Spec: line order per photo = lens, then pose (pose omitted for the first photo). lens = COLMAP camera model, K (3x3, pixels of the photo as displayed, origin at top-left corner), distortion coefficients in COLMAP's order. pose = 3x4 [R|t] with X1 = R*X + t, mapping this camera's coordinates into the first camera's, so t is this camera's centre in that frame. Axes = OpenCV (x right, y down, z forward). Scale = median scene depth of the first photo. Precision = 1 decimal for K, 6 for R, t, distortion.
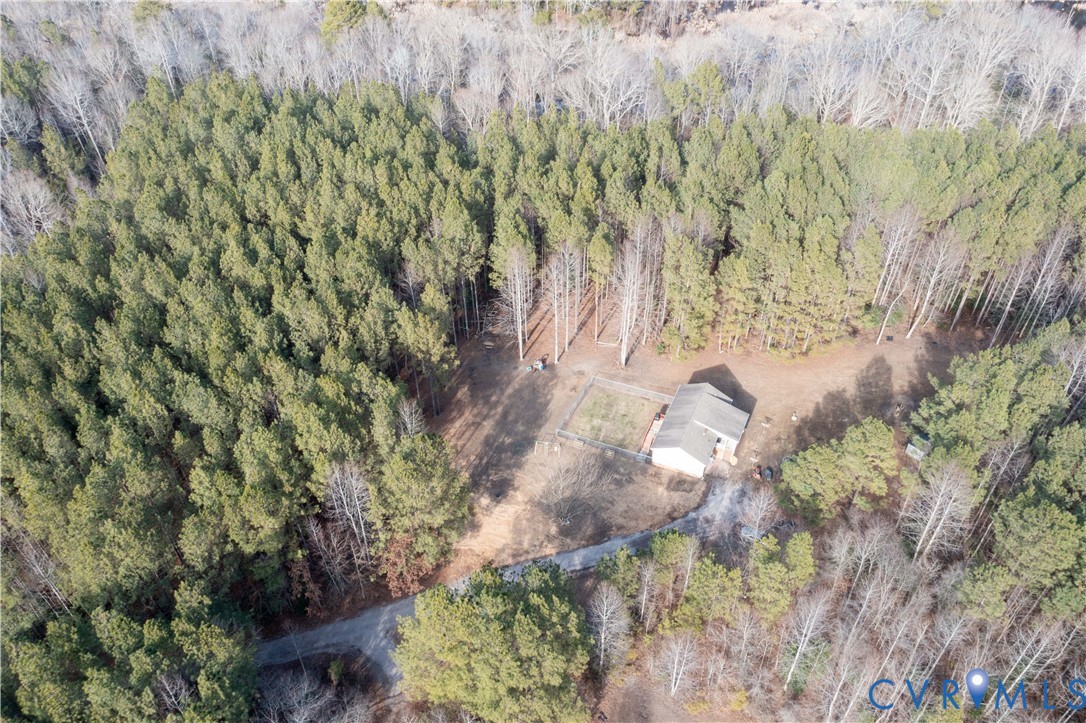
lens RADIAL K [[860.0, 0, 543.0], [0, 860.0, 361.5], [0, 0, 1]] dist [-0.000850, 0.006825]
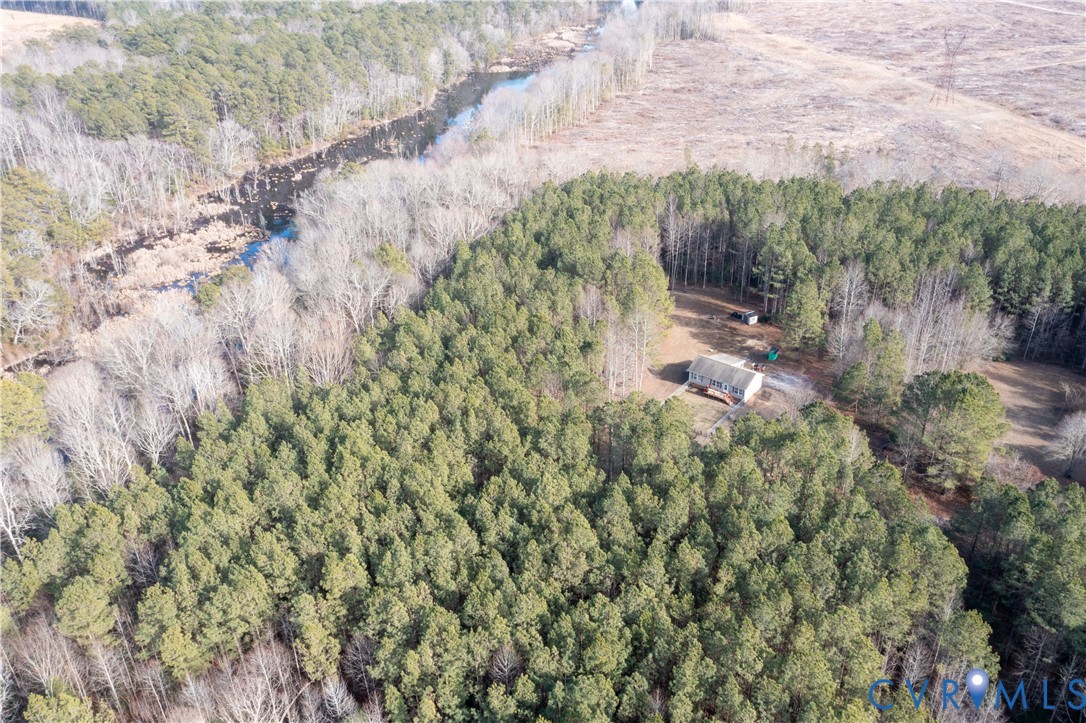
lens RADIAL K [[861.6, 0, 543.0], [0, 861.6, 361.5], [0, 0, 1]] dist [0.000514, 0.009158]
pose [[0.262104, -0.446826, 0.855364, -1.190993], [0.661602, 0.728469, 0.177808, -0.420373], [-0.702556, 0.519307, 0.486555, 0.505310]]
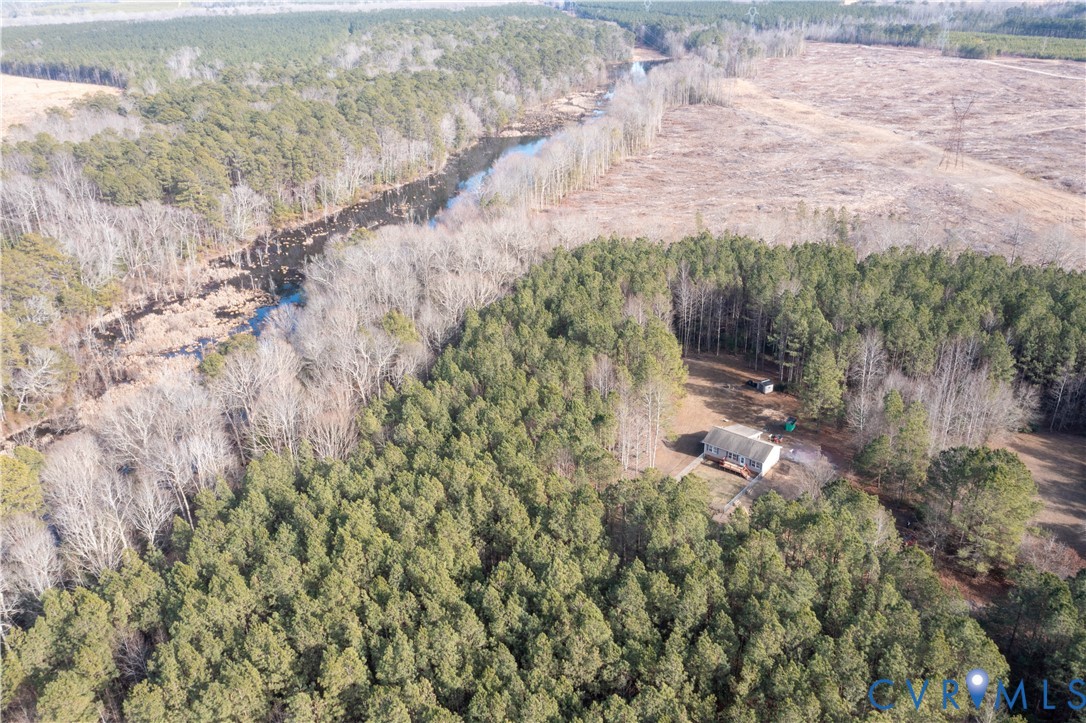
lens RADIAL K [[860.0, 0, 543.0], [0, 860.0, 361.5], [0, 0, 1]] dist [-0.000850, 0.006825]
pose [[0.272634, -0.389693, 0.879665, -1.146023], [0.663312, 0.738408, 0.121536, -0.432042], [-0.696913, 0.550357, 0.459803, 0.511505]]
